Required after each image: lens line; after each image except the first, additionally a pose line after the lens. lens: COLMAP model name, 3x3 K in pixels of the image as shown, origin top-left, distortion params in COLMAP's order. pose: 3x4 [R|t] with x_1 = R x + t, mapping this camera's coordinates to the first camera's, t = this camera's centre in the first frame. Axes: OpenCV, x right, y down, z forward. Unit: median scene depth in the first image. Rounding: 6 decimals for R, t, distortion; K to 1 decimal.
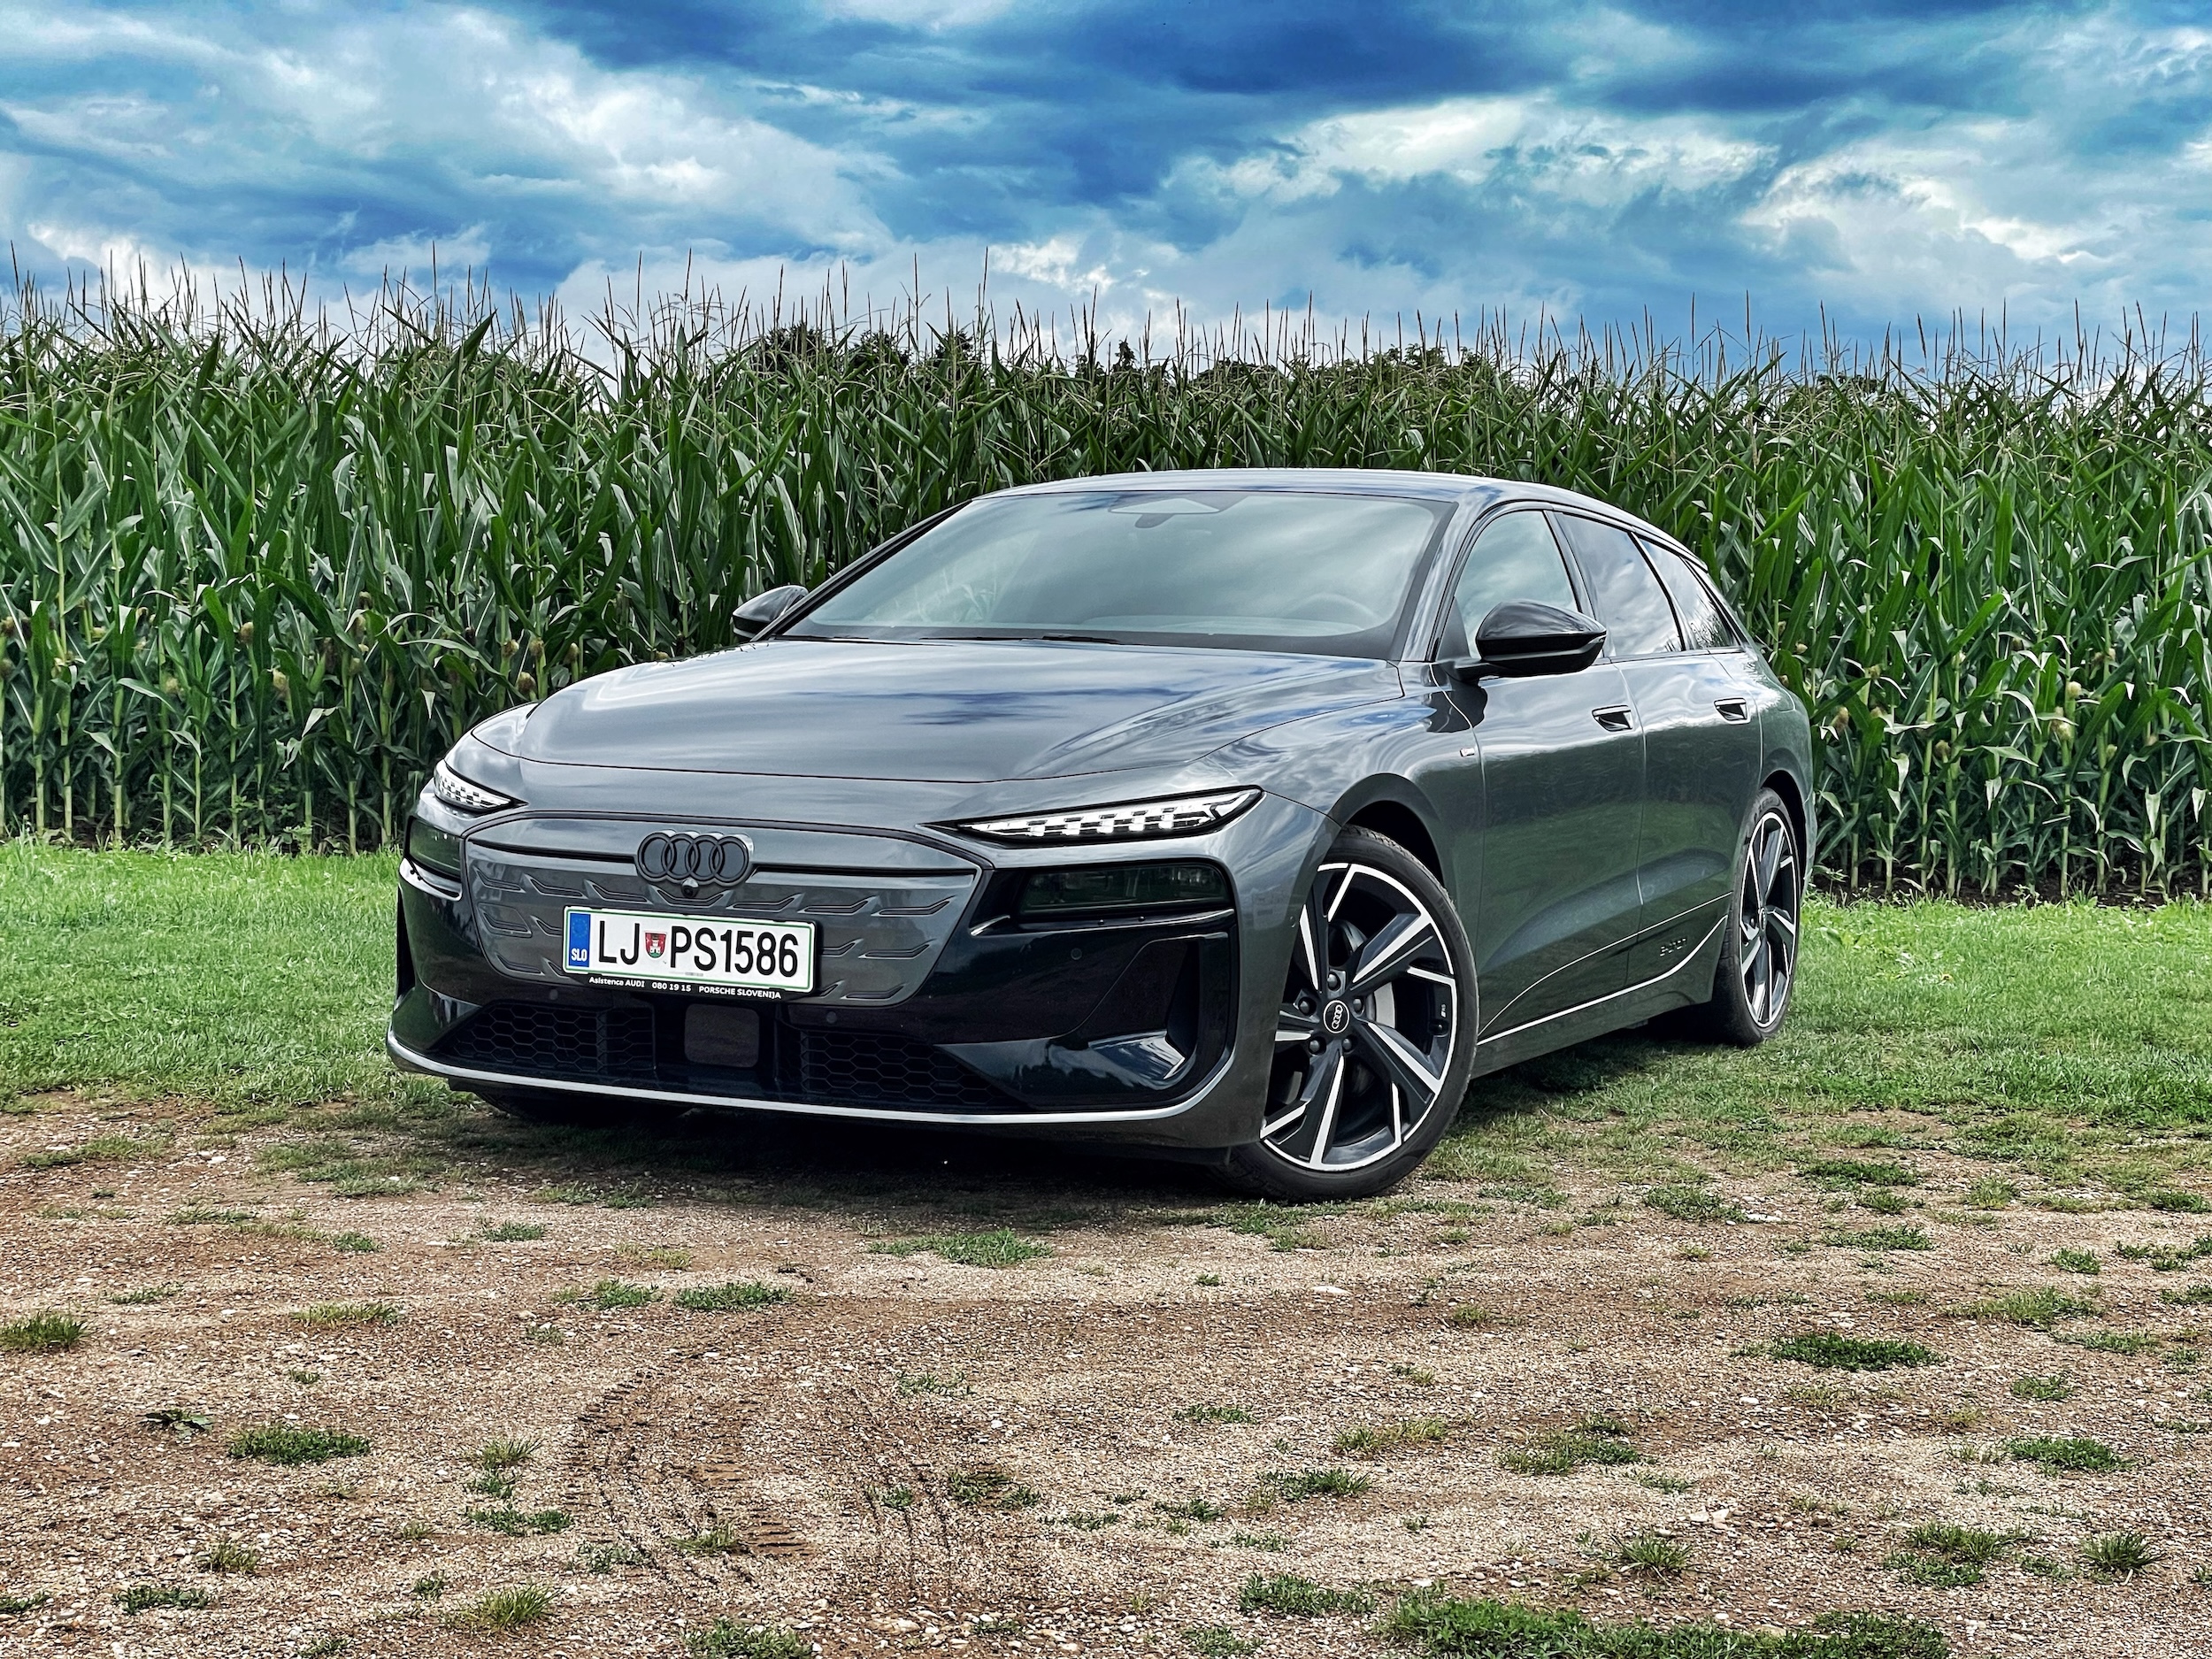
lens RADIAL K [[3364.7, 0, 1104.0], [0, 3364.7, 864.3], [0, 0, 1]] dist [0.110675, 0.002031]
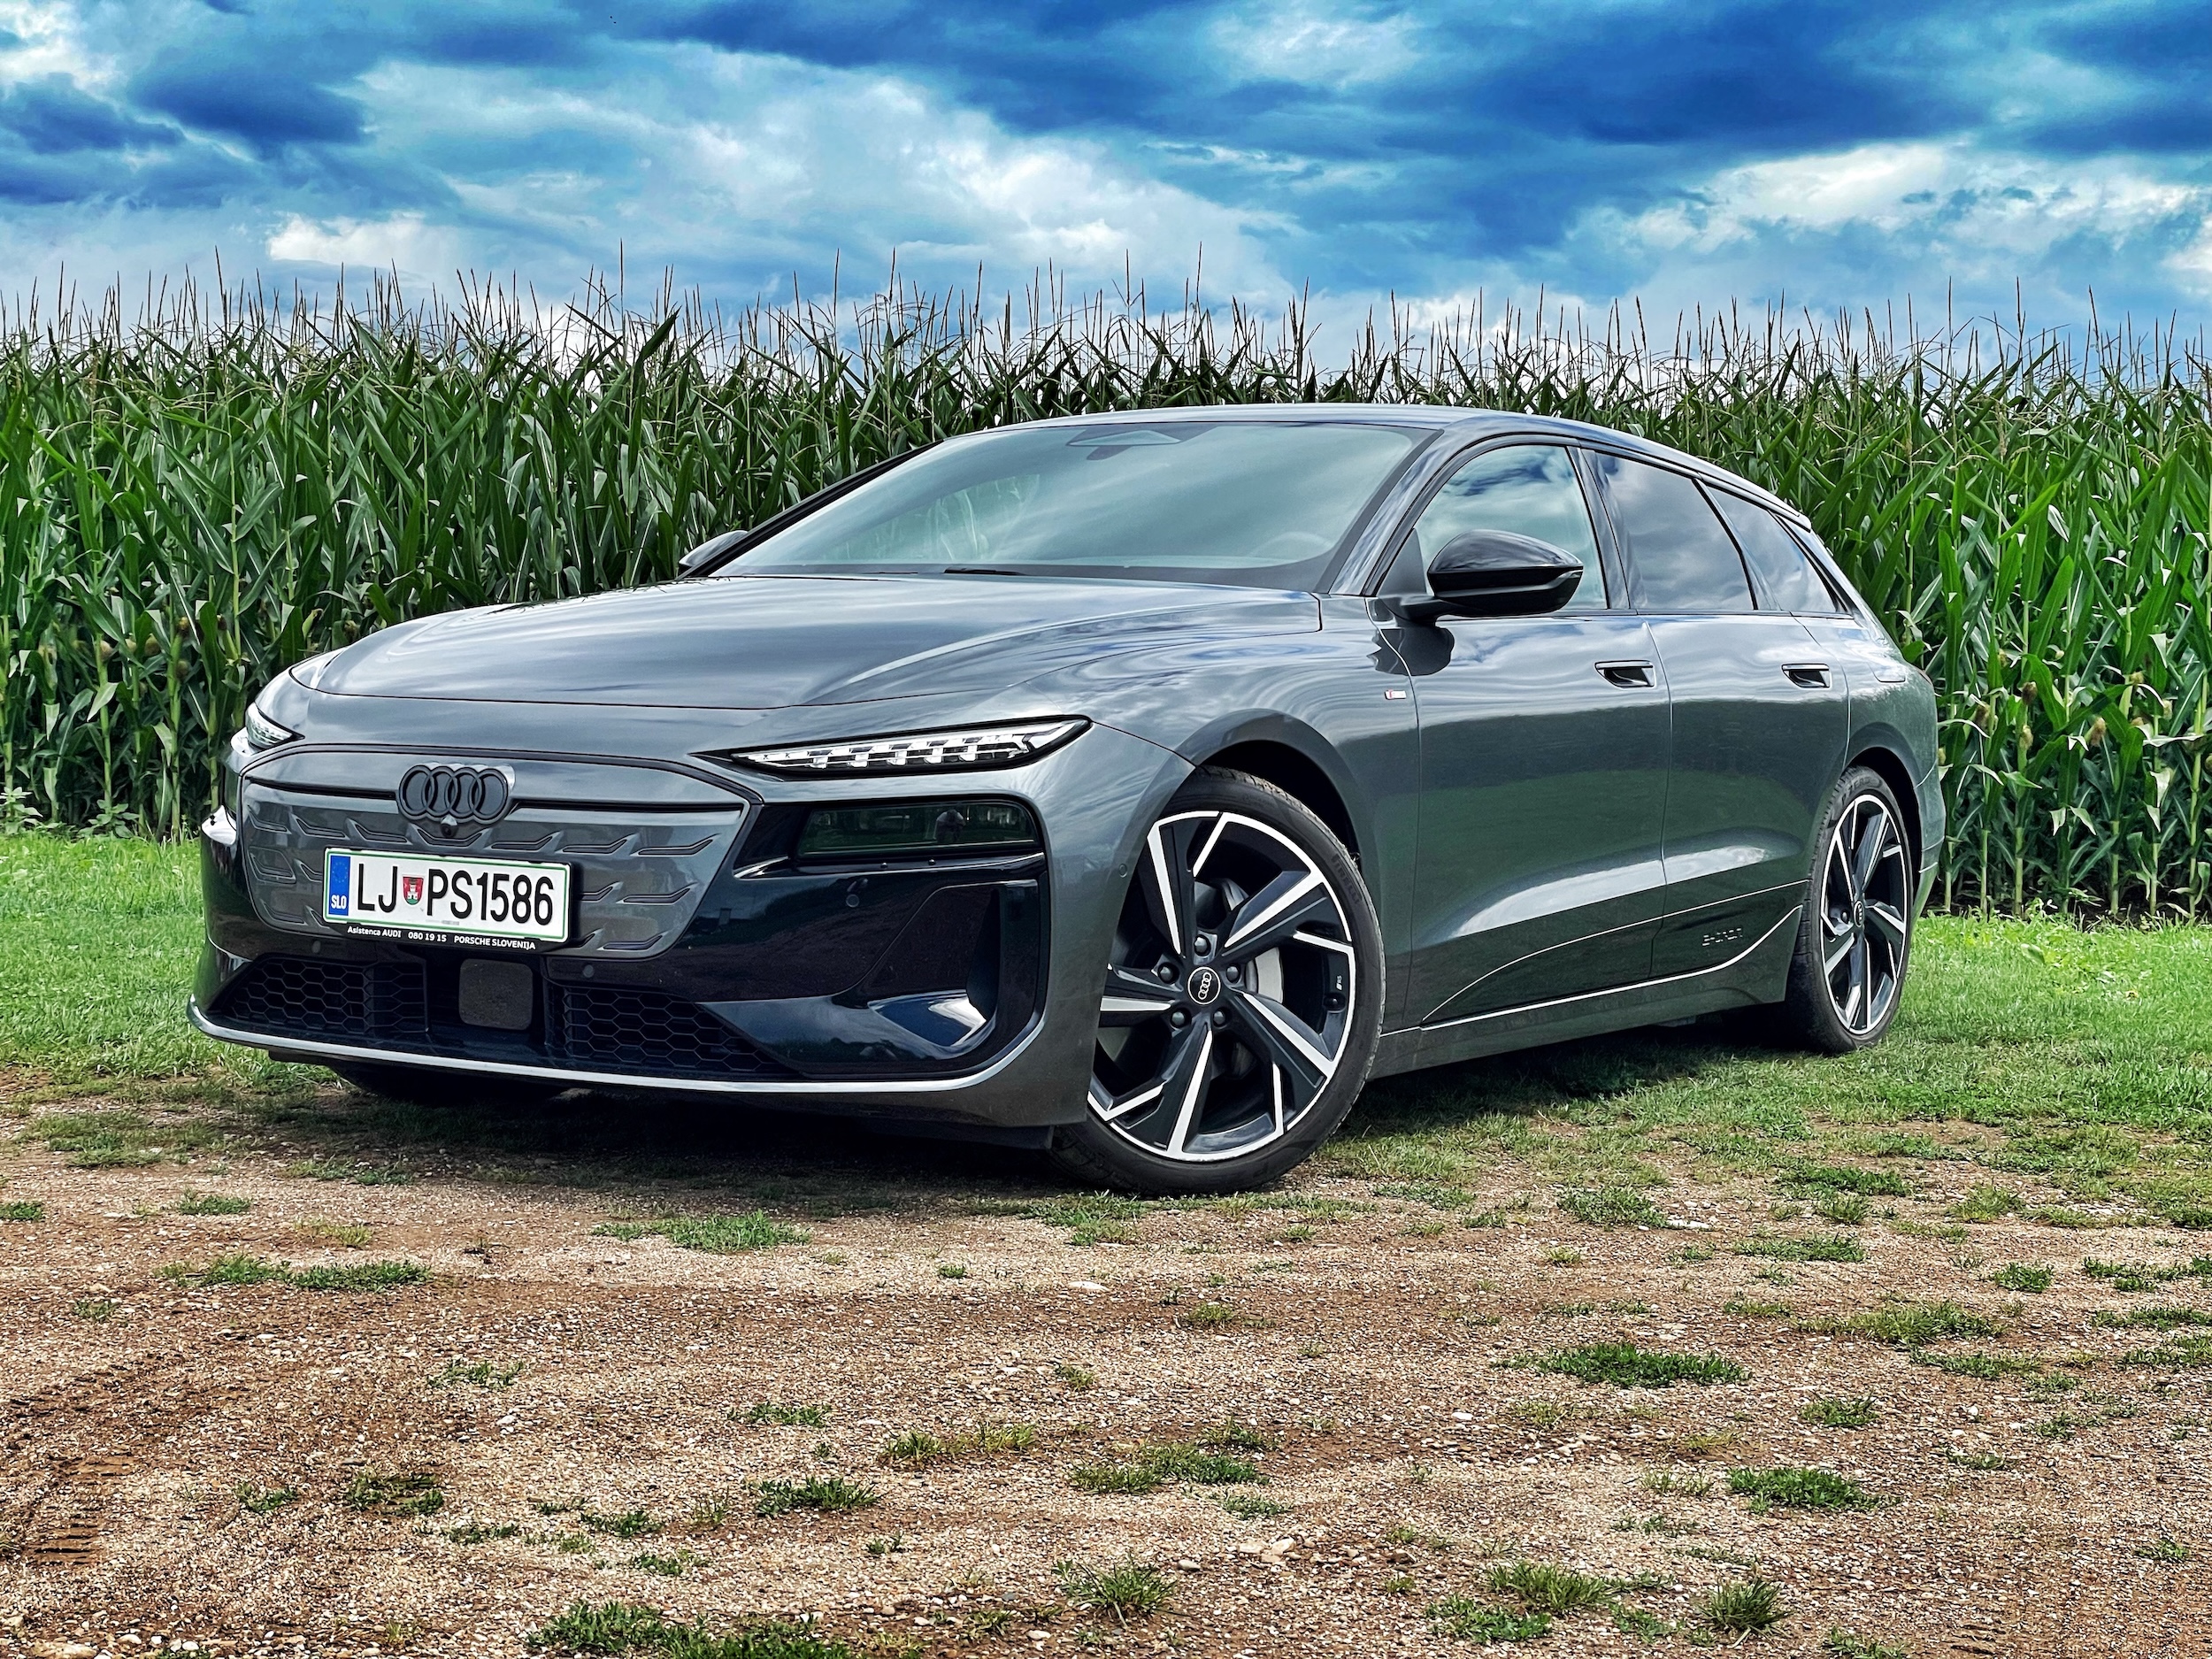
lens RADIAL K [[3368.1, 0, 1106.0], [0, 3368.1, 829.5], [0, 0, 1]] dist [0.125496, -0.153592]
pose [[0.993076, 0.007420, -0.117236, 0.147729], [-0.010505, 0.999614, -0.025720, 0.027698], [0.116999, 0.026773, 0.992771, 0.124087]]
